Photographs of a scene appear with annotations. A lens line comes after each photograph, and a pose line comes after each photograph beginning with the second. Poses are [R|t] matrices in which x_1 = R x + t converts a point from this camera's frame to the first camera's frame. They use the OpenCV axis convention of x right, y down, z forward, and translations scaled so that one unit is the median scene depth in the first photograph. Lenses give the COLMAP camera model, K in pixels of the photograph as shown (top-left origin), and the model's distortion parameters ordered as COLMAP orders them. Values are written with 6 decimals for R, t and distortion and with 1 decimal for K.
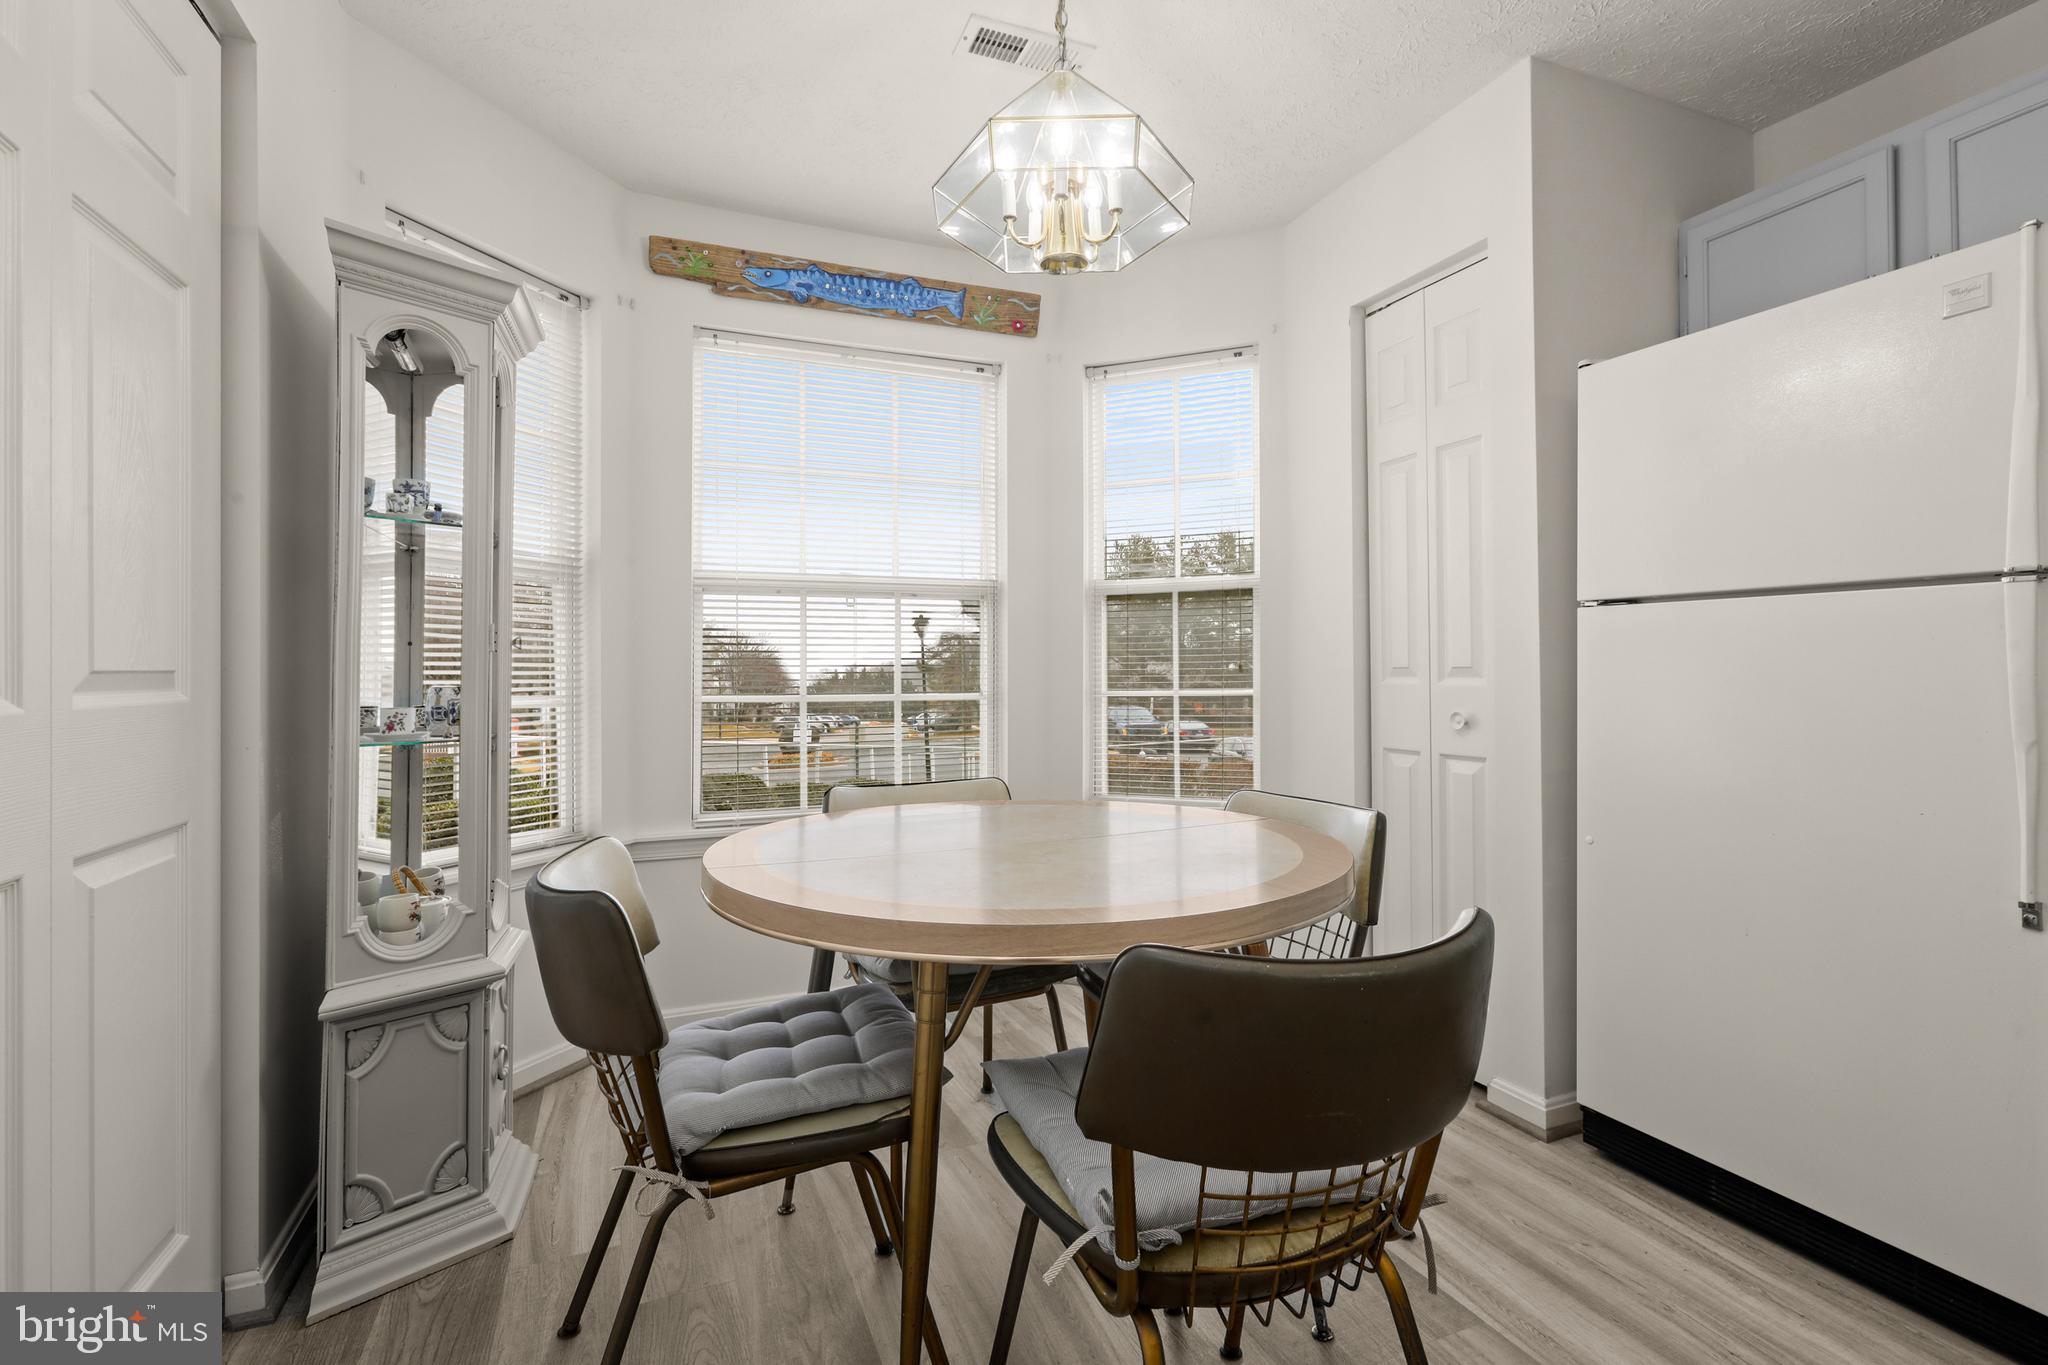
lens RADIAL K [[945.2, 0, 1024.5], [0, 945.2, 665.8], [0, 0, 1]] dist [-0.016915, 0.000138]
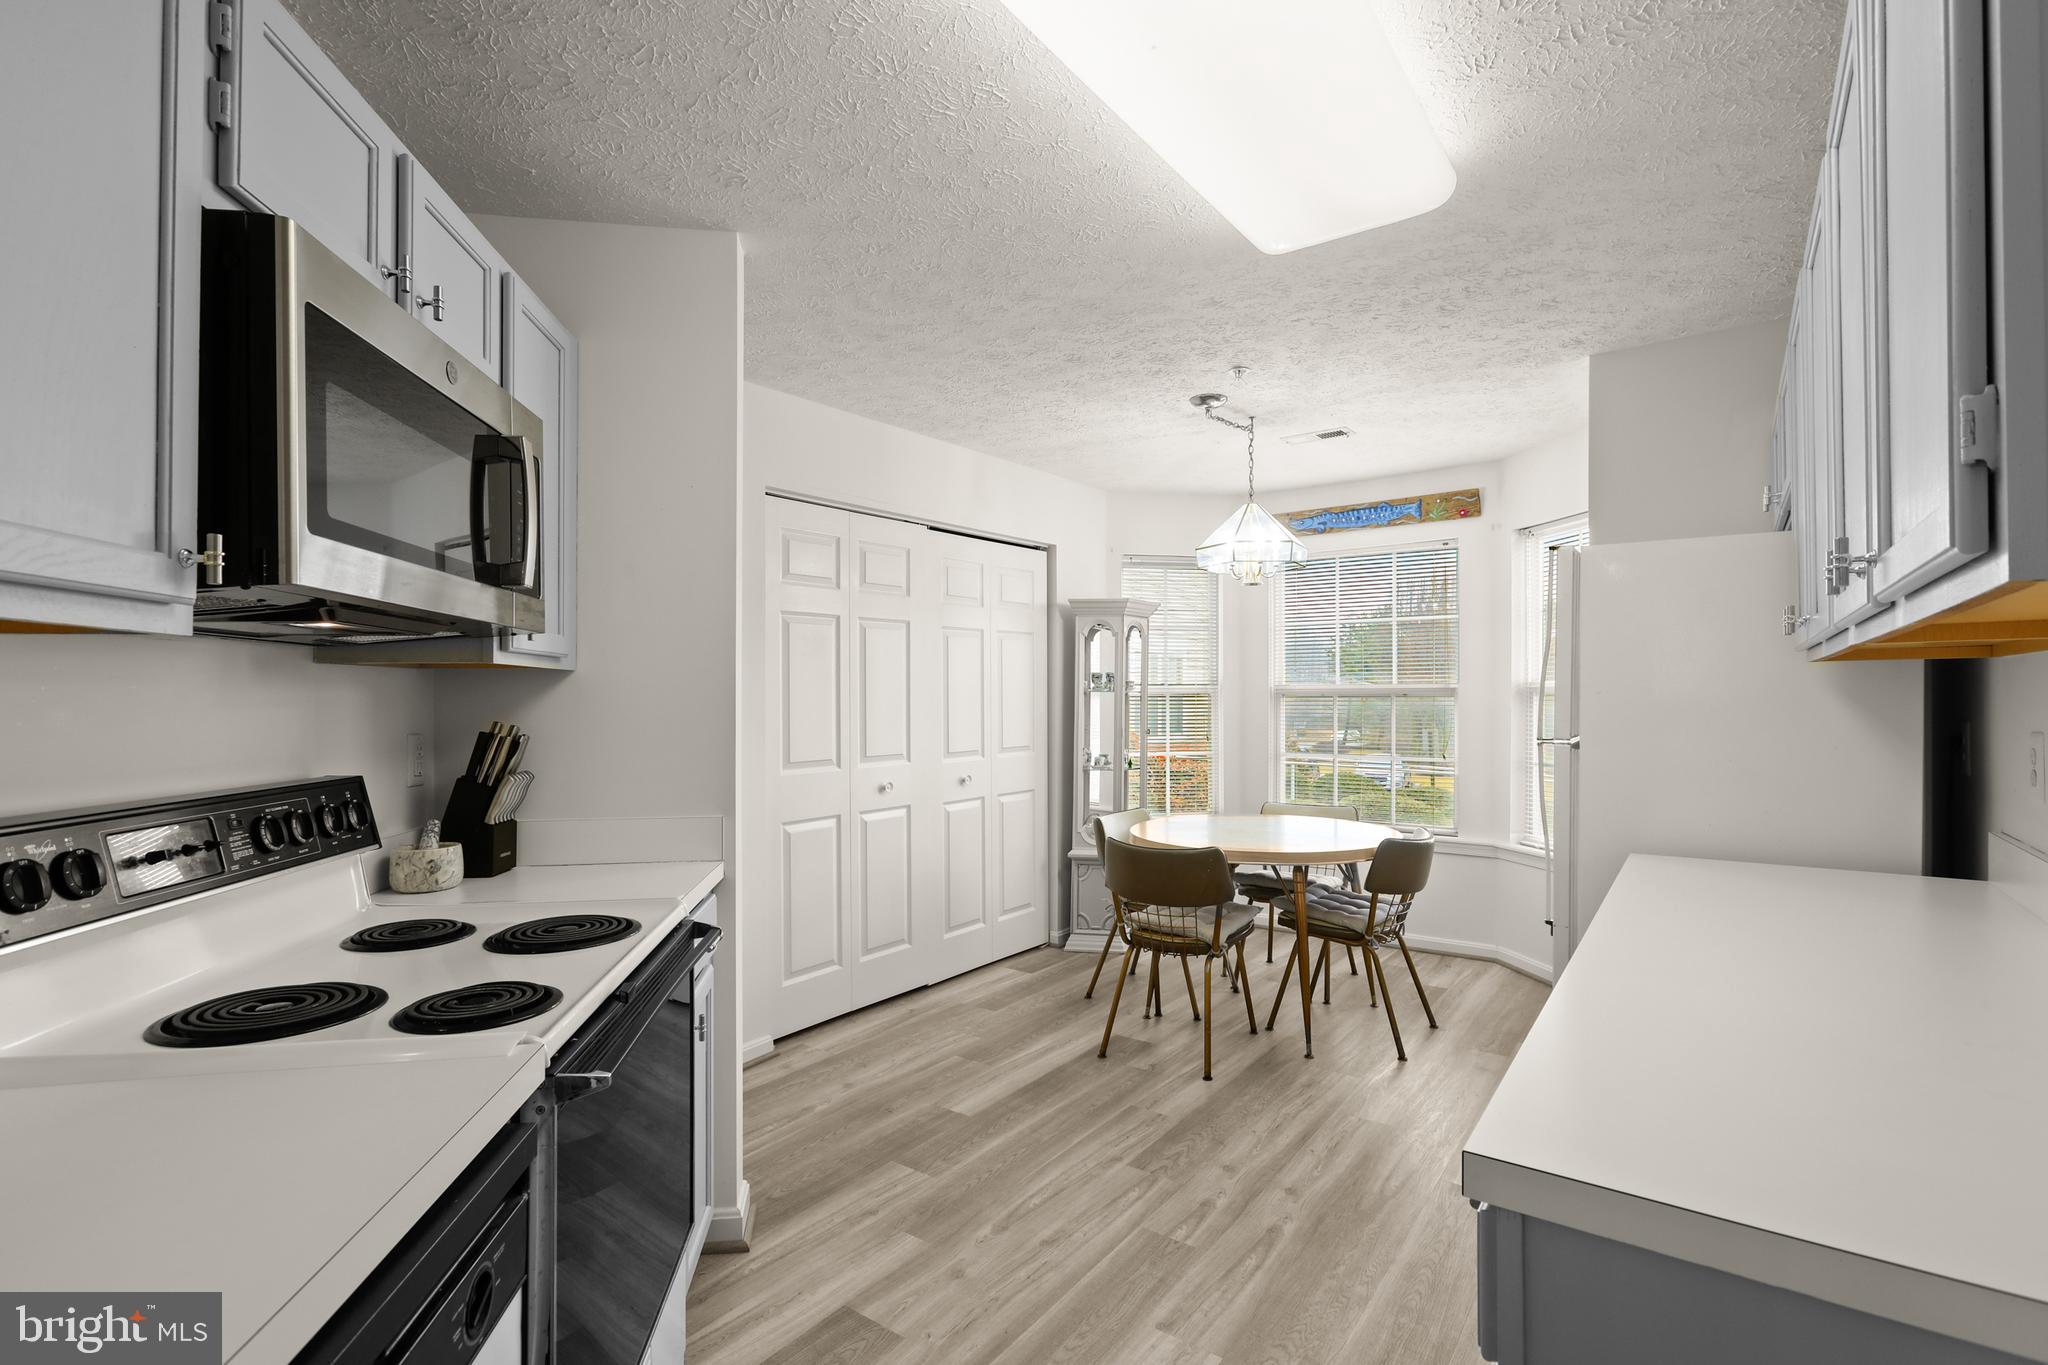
lens RADIAL K [[956.6, 0, 1028.5], [0, 956.6, 697.9], [0, 0, 1]] dist [0.000569, 0.000964]
pose [[0.518787, 0.001630, -0.854902, 1.385049], [0.009753, 0.999922, 0.007826, -0.130196], [0.854848, -0.012398, 0.518730, -0.553352]]
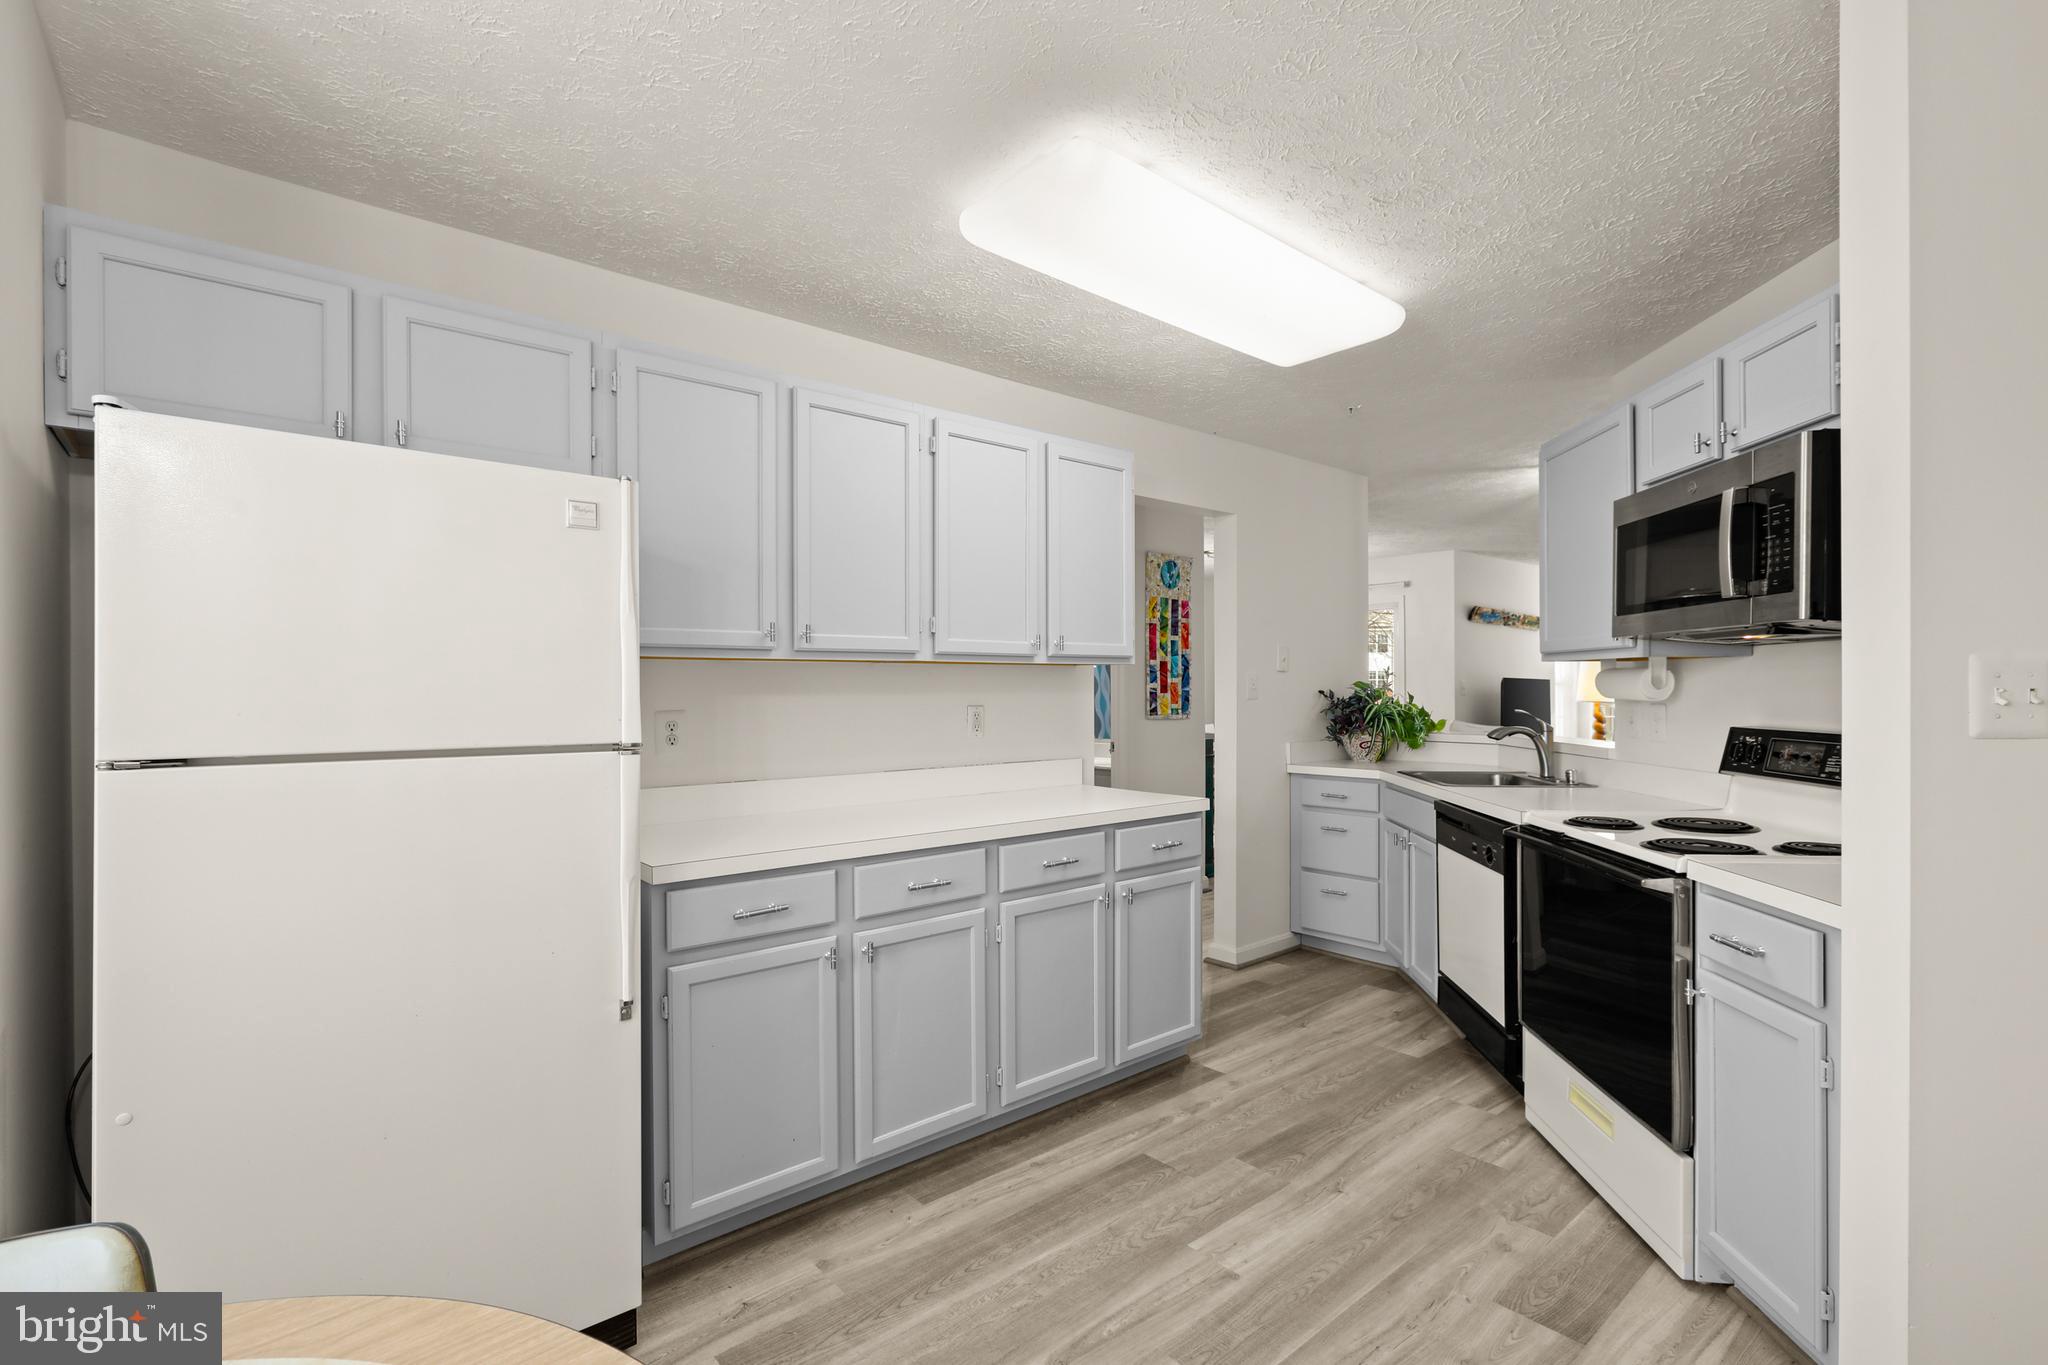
lens RADIAL K [[934.4, 0, 1020.8], [0, 934.4, 689.3], [0, 0, 1]] dist [-0.000462, 0.000020]
pose [[-0.298568, 0.002890, 0.954384, -0.211846], [-0.000626, 0.999995, -0.003224, -0.111390], [-0.954388, -0.001560, -0.298565, 0.541014]]
